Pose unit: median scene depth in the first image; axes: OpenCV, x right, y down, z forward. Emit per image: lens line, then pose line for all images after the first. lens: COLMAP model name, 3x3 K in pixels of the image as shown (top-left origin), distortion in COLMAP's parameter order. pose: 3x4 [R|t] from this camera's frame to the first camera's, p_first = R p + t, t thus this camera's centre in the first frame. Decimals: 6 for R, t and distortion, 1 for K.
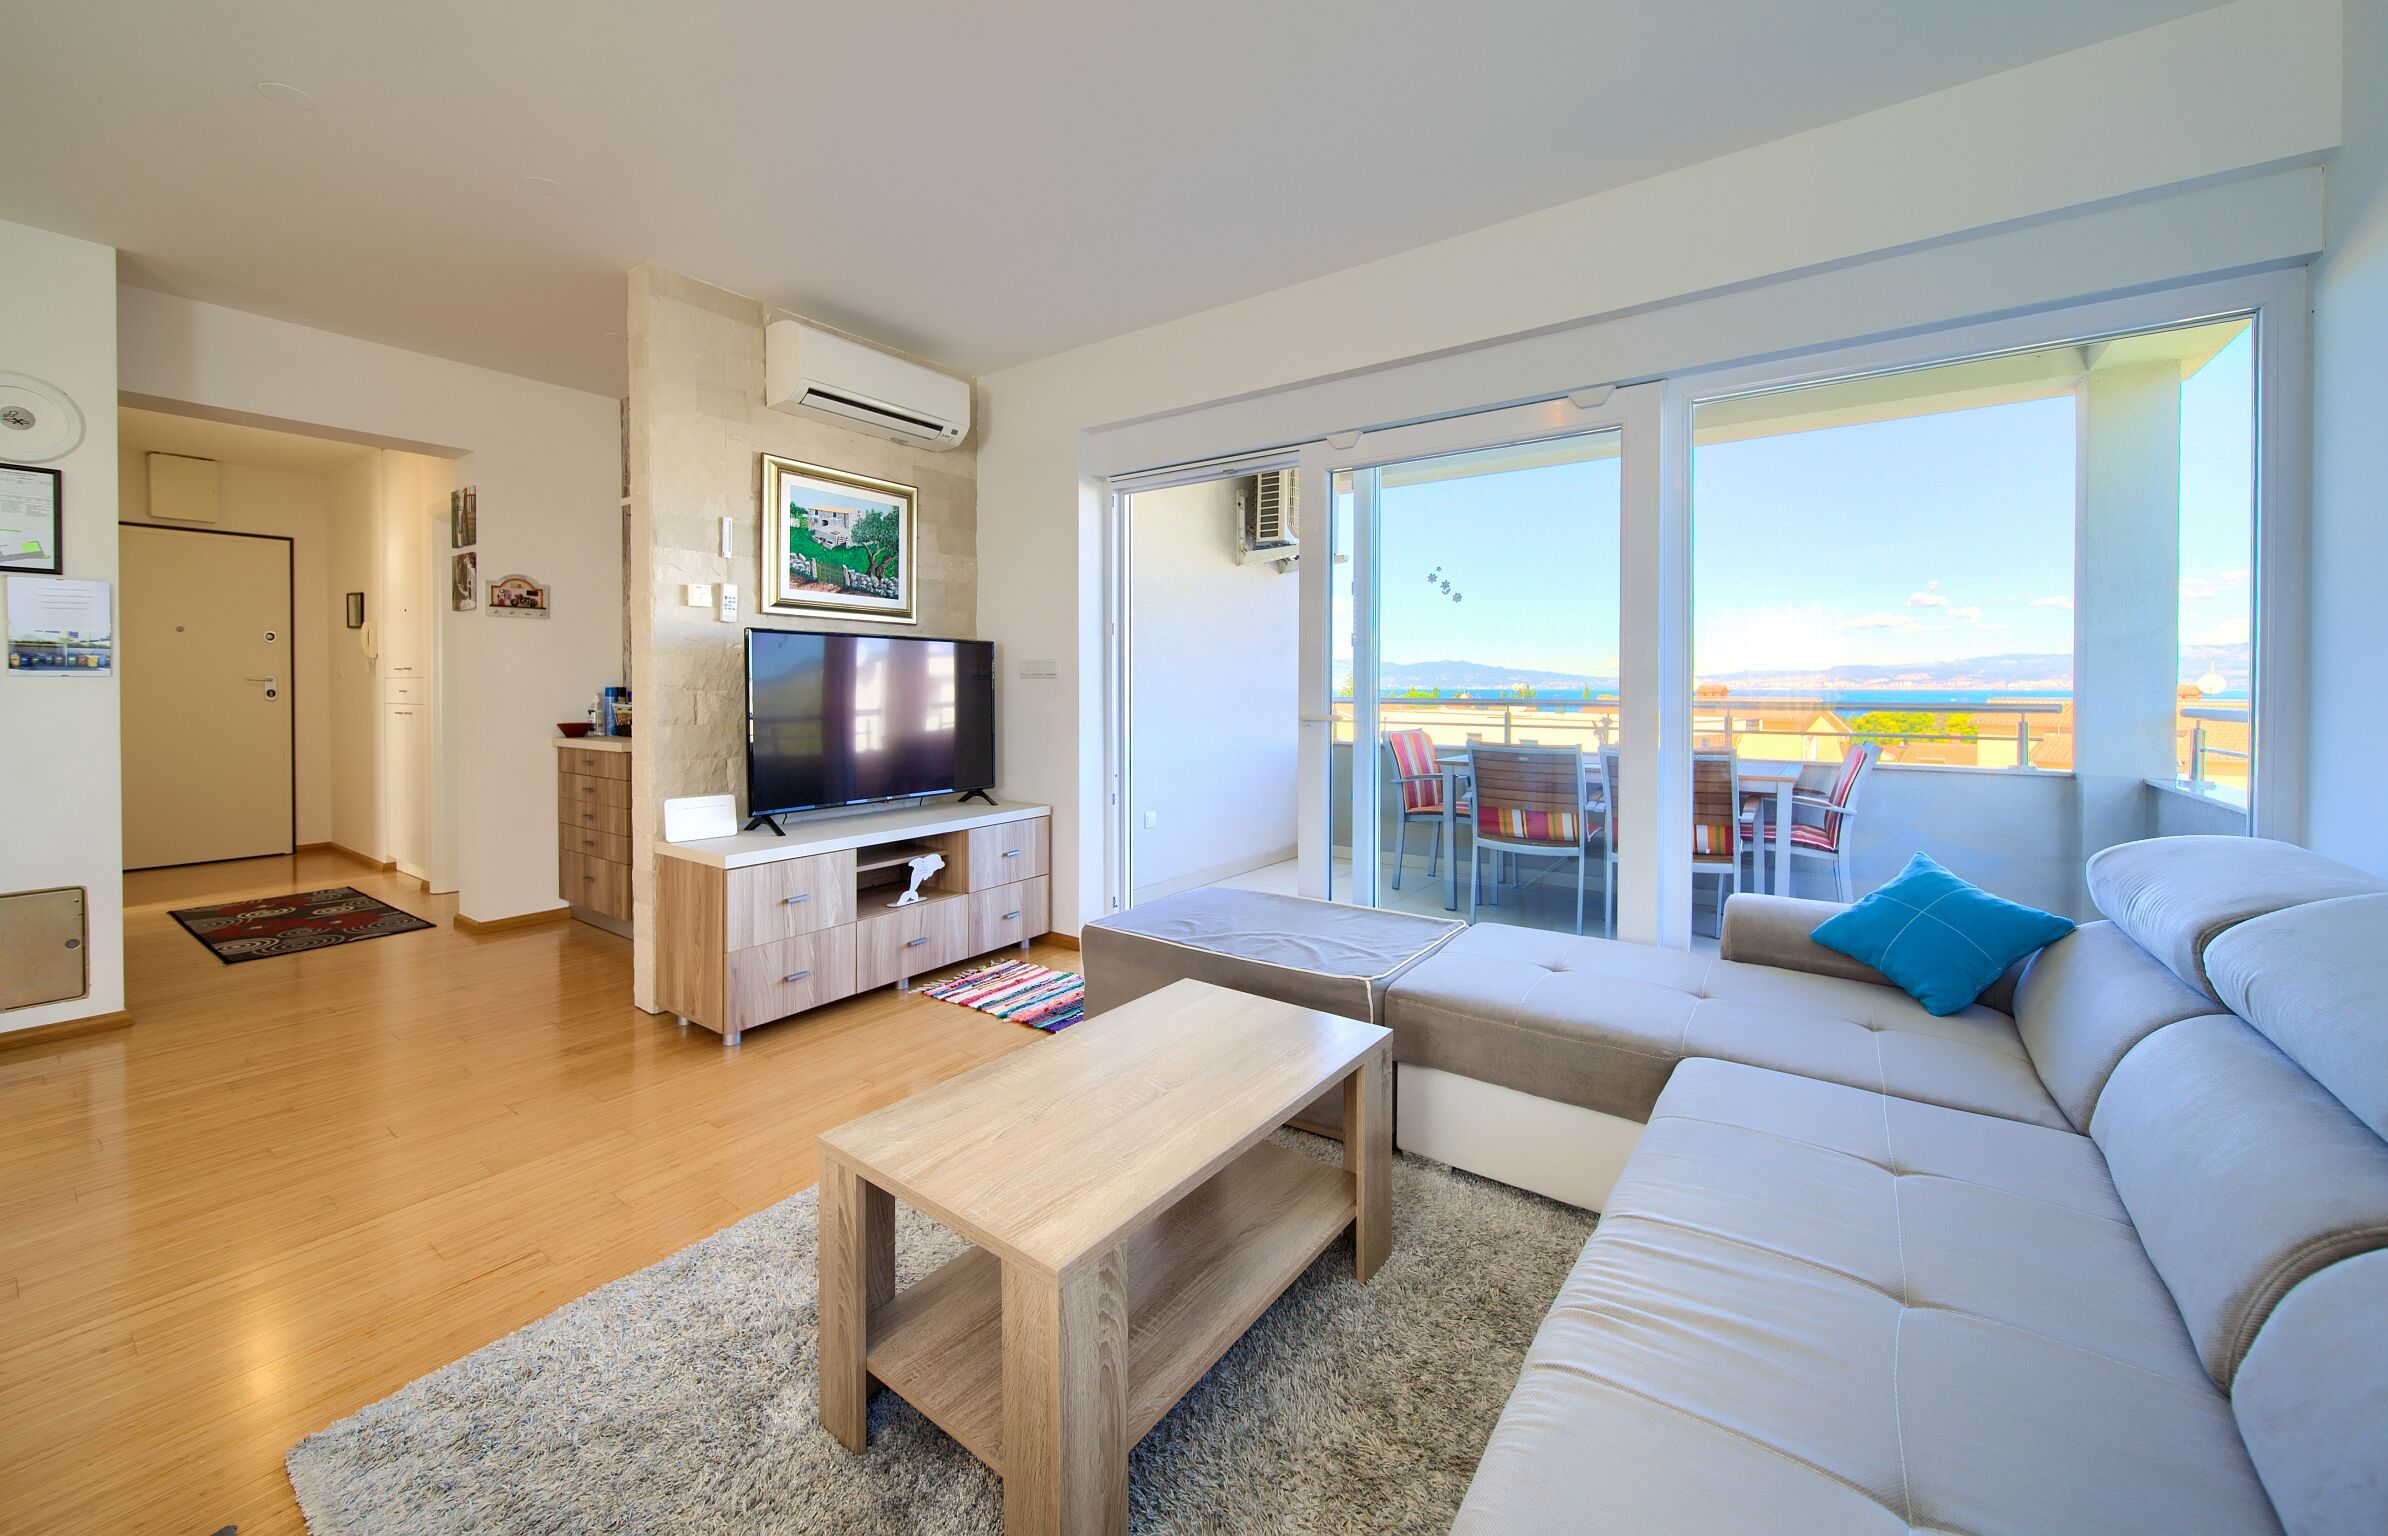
lens RADIAL K [[910.3, 0, 1139.1], [0, 910.3, 692.8], [0, 0, 1]] dist [0.005578, -0.000180]
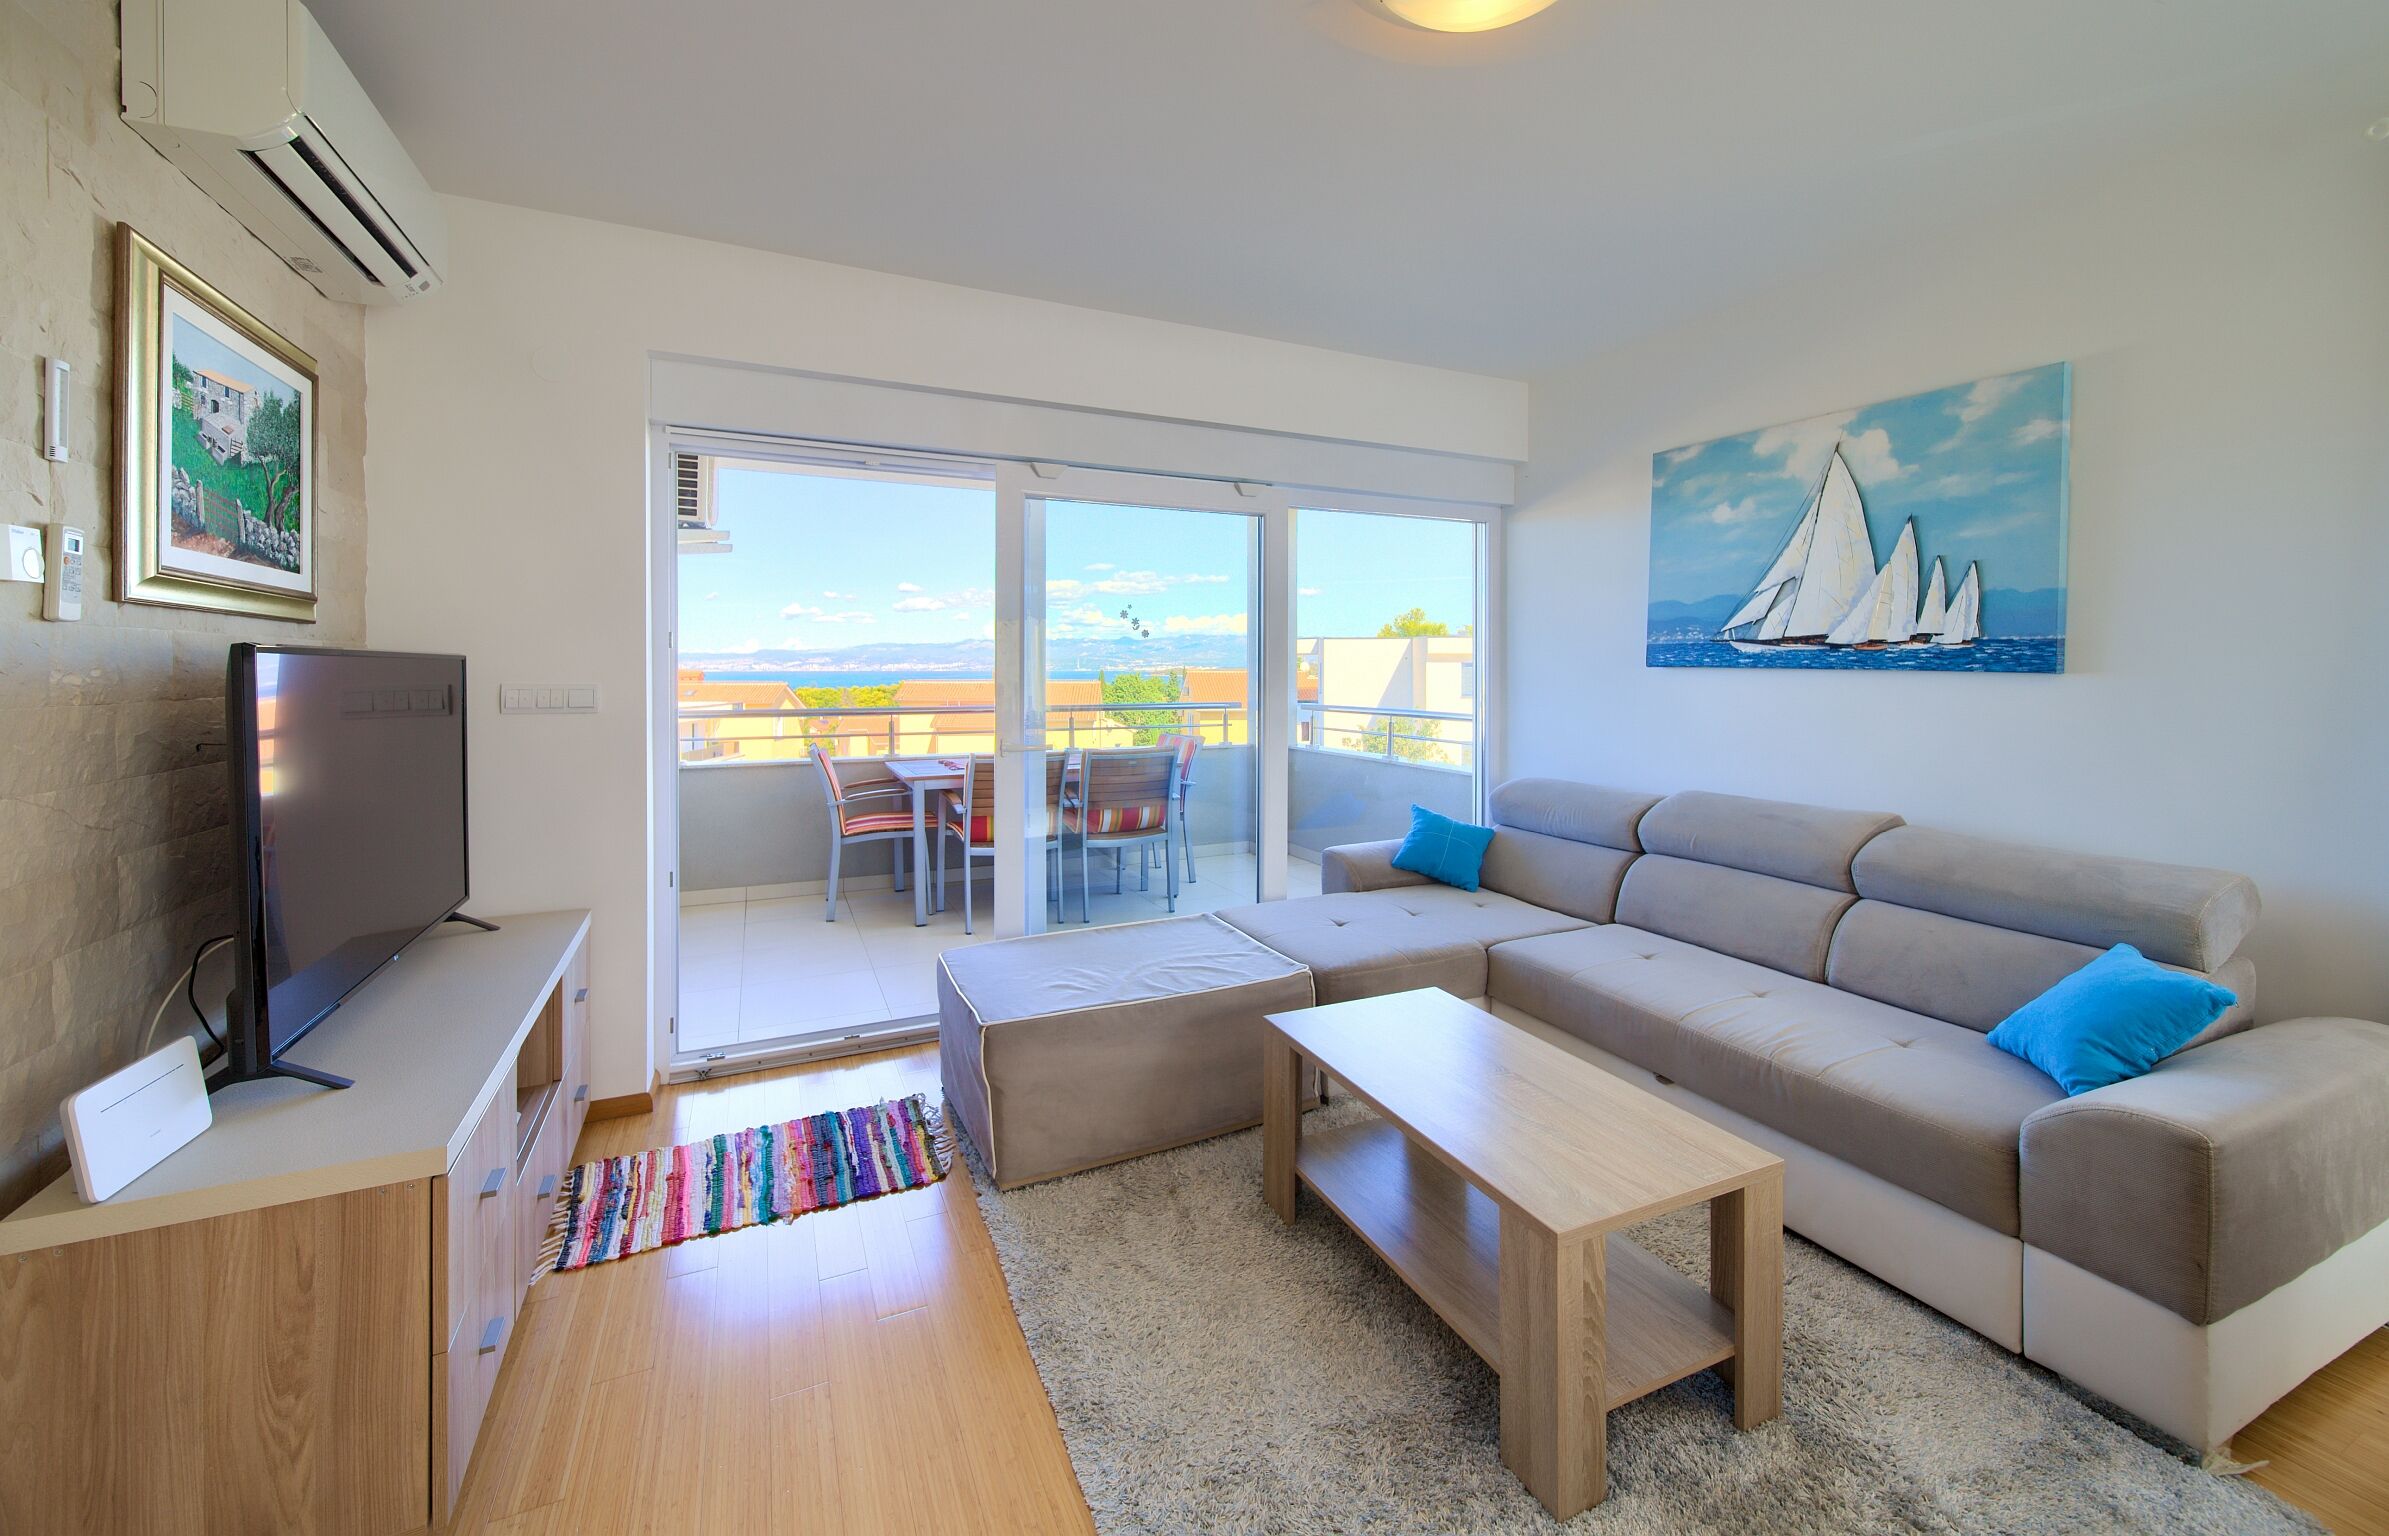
lens RADIAL K [[938.3, 0, 1189.8], [0, 938.3, 667.8], [0, 0, 1]] dist [0.013909, -0.000427]
pose [[0.459789, -0.001798, 0.888026, -0.498393], [0.007992, 0.999966, -0.002114, -0.043572], [-0.887992, 0.008069, 0.459788, 0.303917]]
